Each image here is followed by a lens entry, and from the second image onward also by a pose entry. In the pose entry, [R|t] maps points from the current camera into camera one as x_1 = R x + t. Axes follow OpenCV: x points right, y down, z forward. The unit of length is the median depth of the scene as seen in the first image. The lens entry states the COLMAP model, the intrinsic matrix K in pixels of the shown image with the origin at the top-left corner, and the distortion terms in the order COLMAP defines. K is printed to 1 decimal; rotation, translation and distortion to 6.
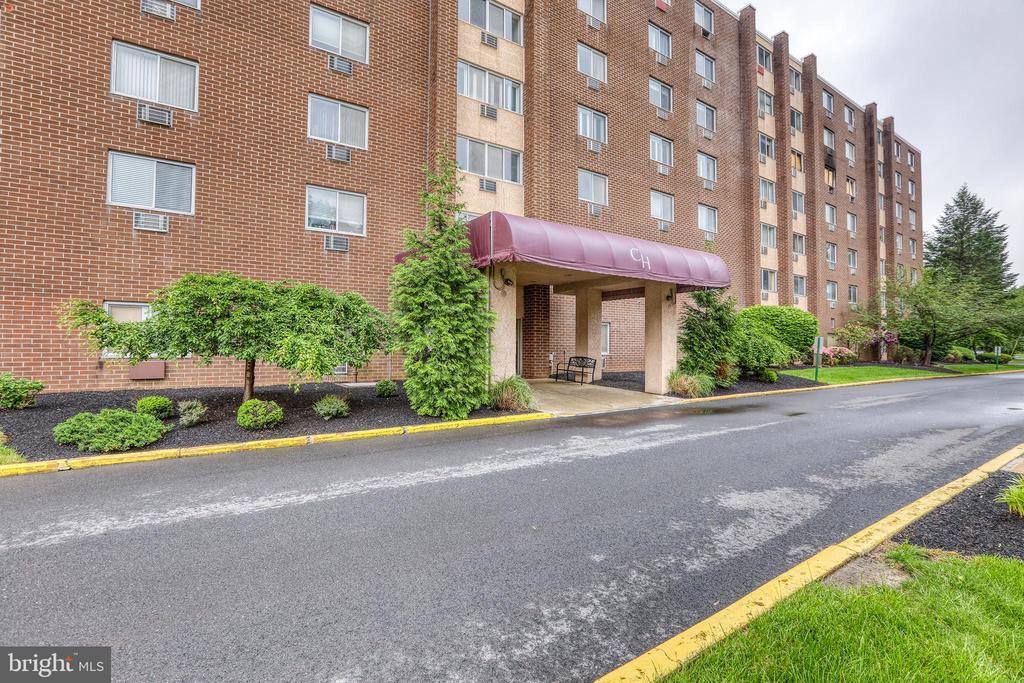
lens RADIAL K [[1103.2, 0, 511.6], [0, 1103.2, 343.5], [0, 0, 1]] dist [-0.077743, 0.000000]
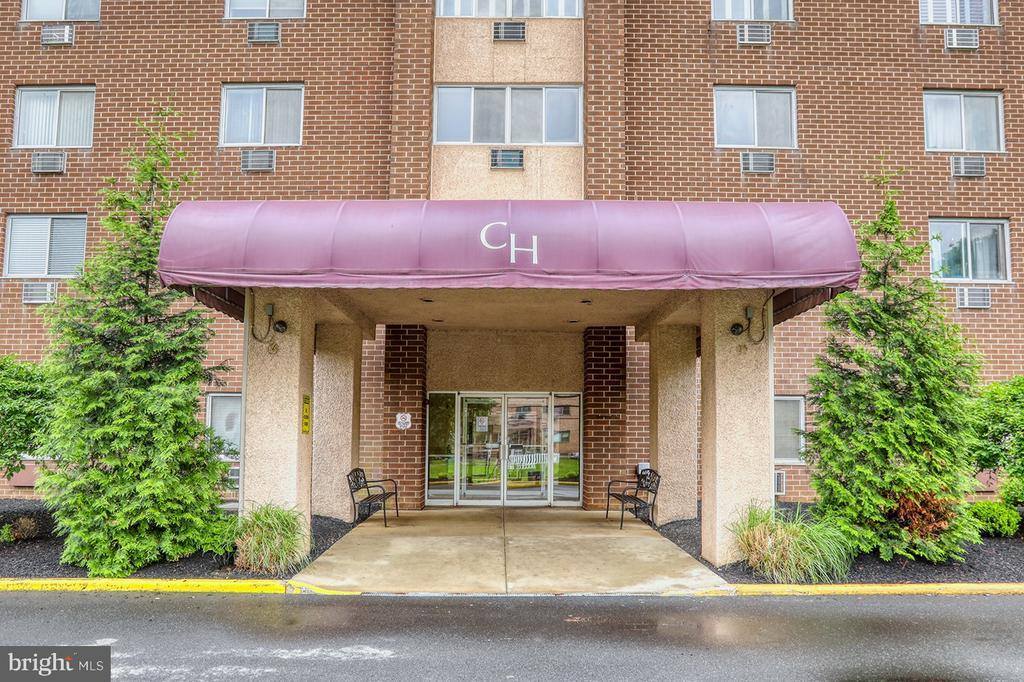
lens RADIAL K [[1103.2, 0, 512.2], [0, 1103.2, 339.3], [0, 0, 1]] dist [-0.077743, 0.000000]
pose [[0.546928, -0.081877, -0.833167, 0.471176], [0.003087, 0.995396, -0.095793, 0.001732], [0.837174, 0.049820, 0.544662, 0.755363]]
